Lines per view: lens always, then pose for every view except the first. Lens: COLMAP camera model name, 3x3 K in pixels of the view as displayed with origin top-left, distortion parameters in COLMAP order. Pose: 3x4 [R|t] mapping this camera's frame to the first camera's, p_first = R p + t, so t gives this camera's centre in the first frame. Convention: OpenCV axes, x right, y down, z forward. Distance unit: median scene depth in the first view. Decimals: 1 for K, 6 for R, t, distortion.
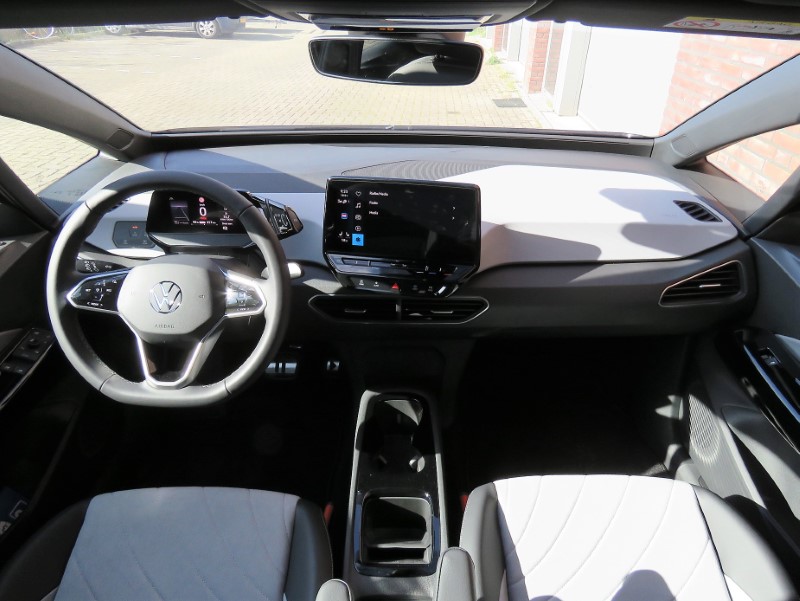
lens RADIAL K [[491.6, 0, 398.8], [0, 491.6, 282.8], [0, 0, 1]] dist [-0.003551, -0.000763]
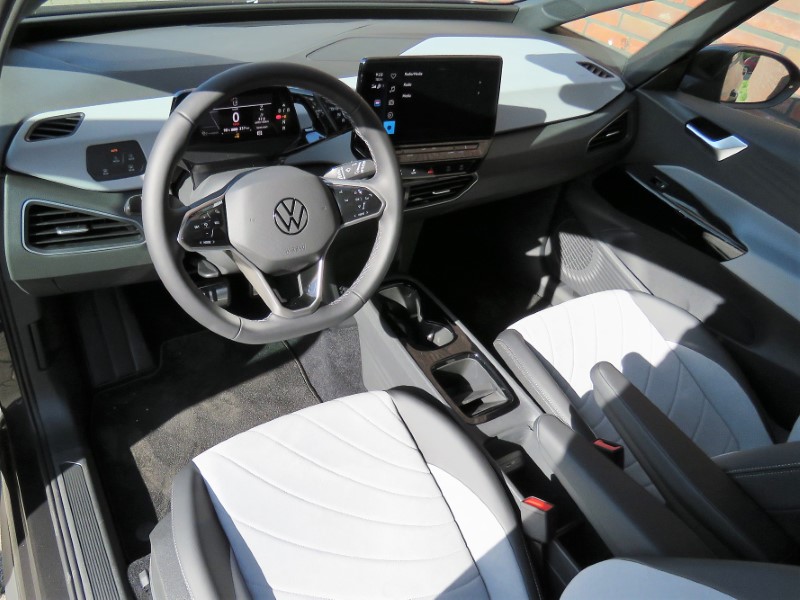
lens RADIAL K [[502.9, 0, 400.0], [0, 502.9, 300.0], [0, 0, 1]] dist [-0.024061, 0.001784]
pose [[0.885176, -0.261370, 0.384902, -0.437634], [0.161754, 0.948566, 0.272136, -0.026604], [-0.436233, -0.178628, 0.881925, 0.060356]]
